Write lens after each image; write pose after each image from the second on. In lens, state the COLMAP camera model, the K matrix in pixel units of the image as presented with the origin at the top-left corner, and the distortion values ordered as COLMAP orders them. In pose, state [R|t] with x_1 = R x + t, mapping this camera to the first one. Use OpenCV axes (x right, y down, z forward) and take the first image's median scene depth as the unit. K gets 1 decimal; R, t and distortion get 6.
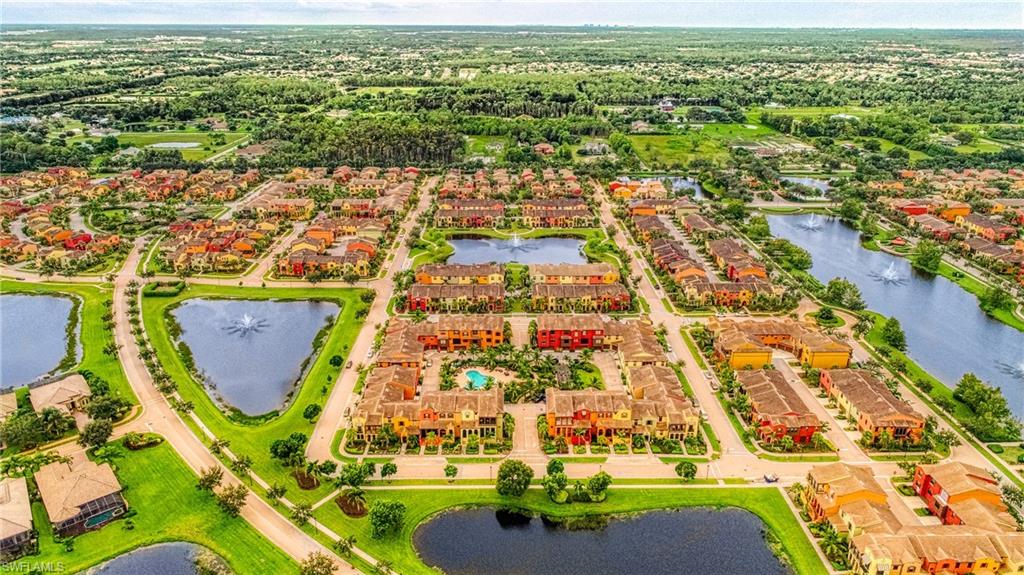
lens RADIAL K [[697.5, 0, 512.0], [0, 697.5, 287.5], [0, 0, 1]] dist [-0.000053, 0.000784]
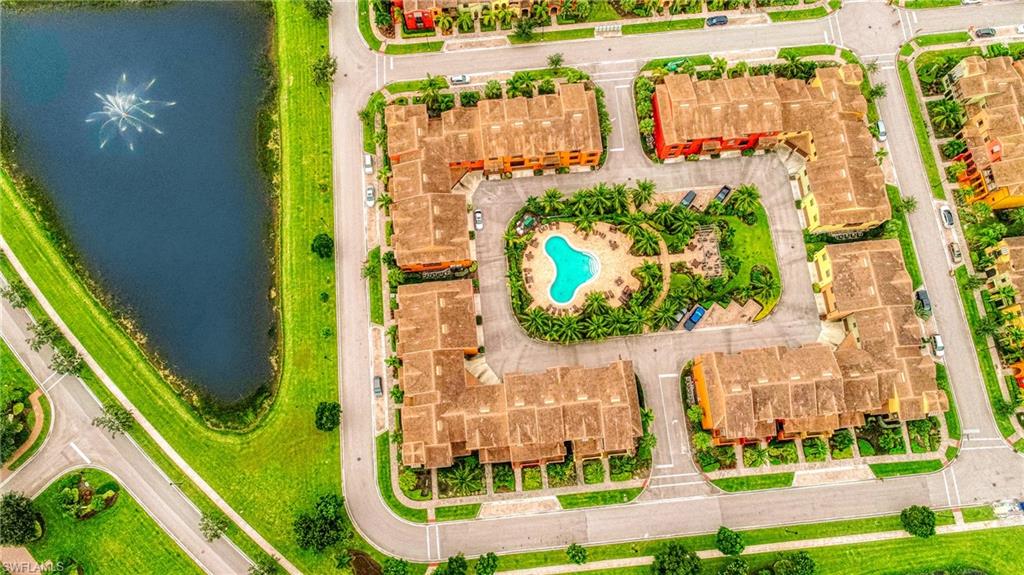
lens RADIAL K [[697.5, 0, 512.0], [0, 697.5, 287.5], [0, 0, 1]] dist [-0.000053, 0.000784]
pose [[0.996384, -0.084138, 0.011855, -0.113842], [0.040427, 0.592142, 0.804819, -0.368511], [-0.074736, -0.801429, 0.593402, 0.674005]]
